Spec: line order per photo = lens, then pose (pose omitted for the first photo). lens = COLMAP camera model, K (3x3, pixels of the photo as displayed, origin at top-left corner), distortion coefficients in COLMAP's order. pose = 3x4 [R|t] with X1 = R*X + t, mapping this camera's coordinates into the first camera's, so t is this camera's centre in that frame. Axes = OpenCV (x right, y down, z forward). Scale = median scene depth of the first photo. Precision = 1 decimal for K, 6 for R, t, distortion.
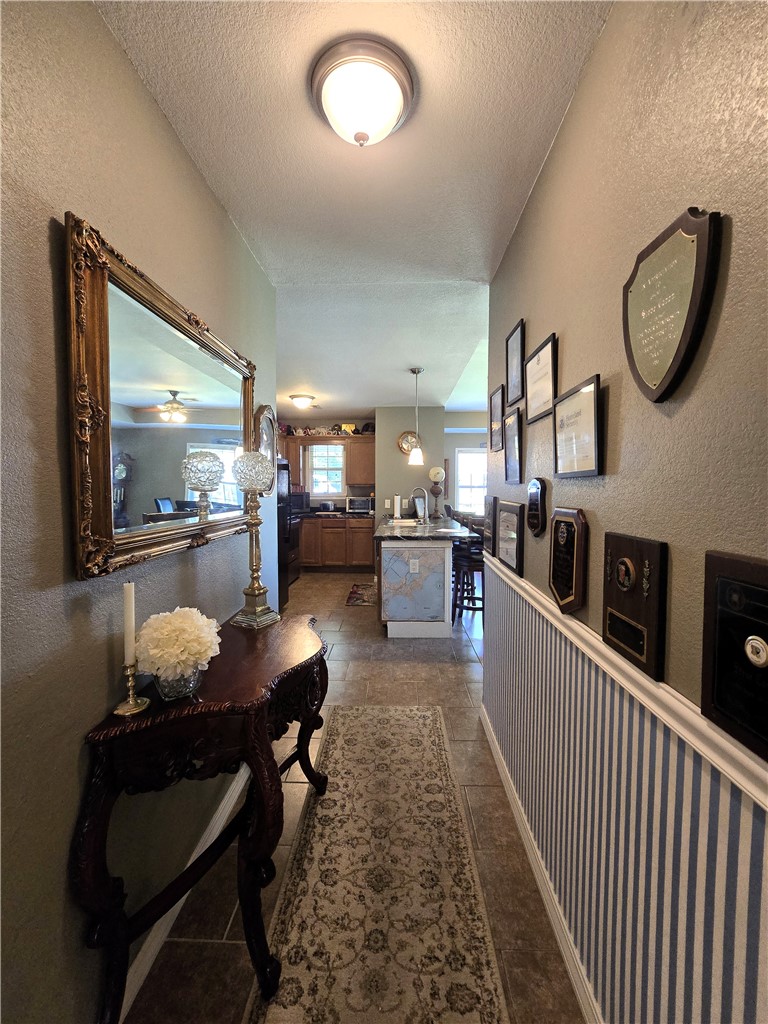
lens RADIAL K [[420.9, 0, 385.0], [0, 420.9, 508.6], [0, 0, 1]] dist [-0.007440, 0.001705]
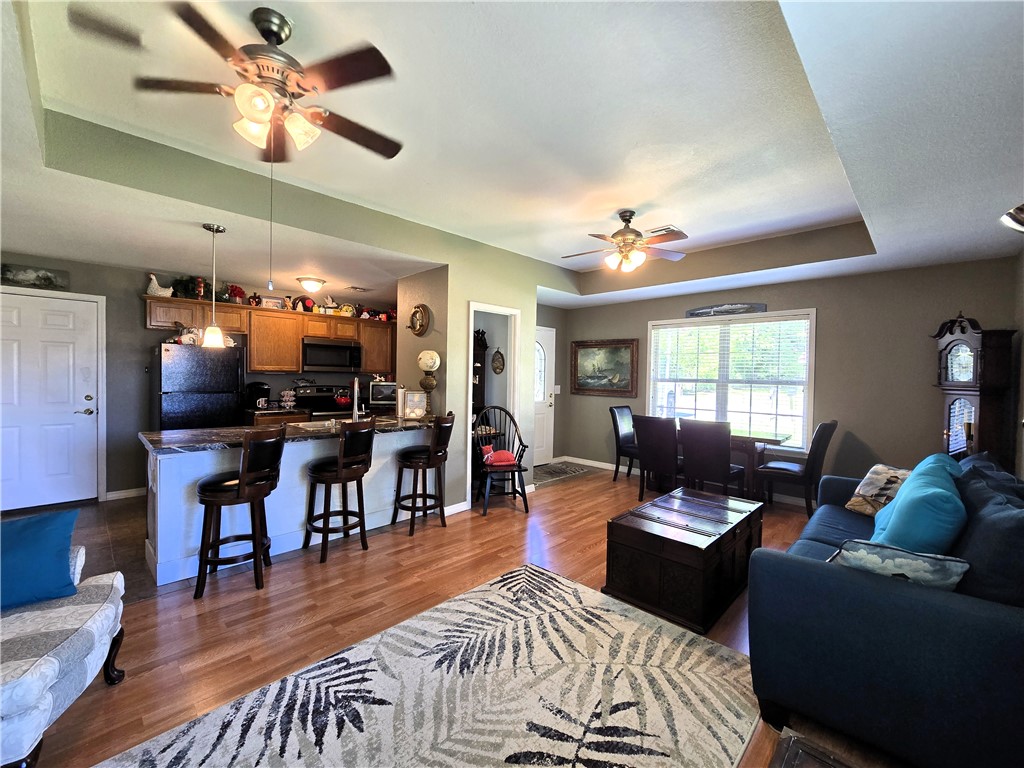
lens RADIAL K [[420.9, 0, 510.1], [0, 420.9, 383.7], [0, 0, 1]] dist [-0.007440, 0.001705]
pose [[0.733634, 0.024301, -0.679110, 1.078137], [-0.049036, 0.998648, -0.017237, -0.055279], [0.677773, 0.045947, 0.733834, 0.868189]]
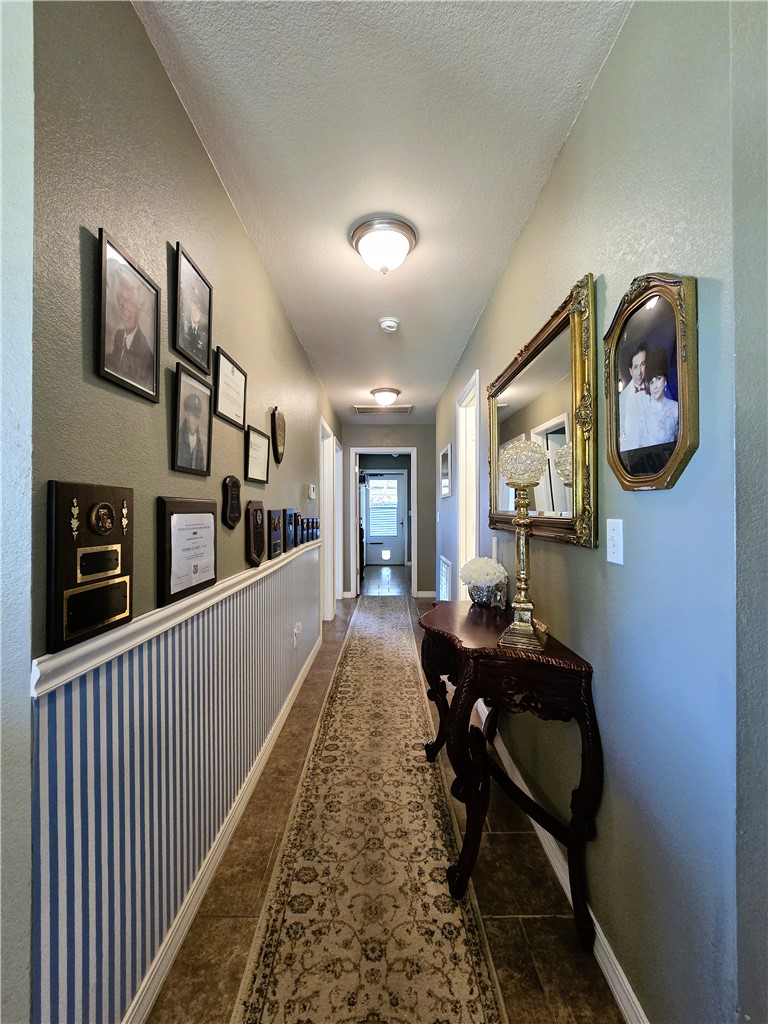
lens RADIAL K [[420.9, 0, 385.4], [0, 420.9, 508.8], [0, 0, 1]] dist [-0.007440, 0.001705]
pose [[-0.999296, -0.001418, -0.037497, 0.000056], [-0.003298, 0.998737, 0.050133, -0.017221], [0.037378, 0.050221, -0.998038, 0.831851]]
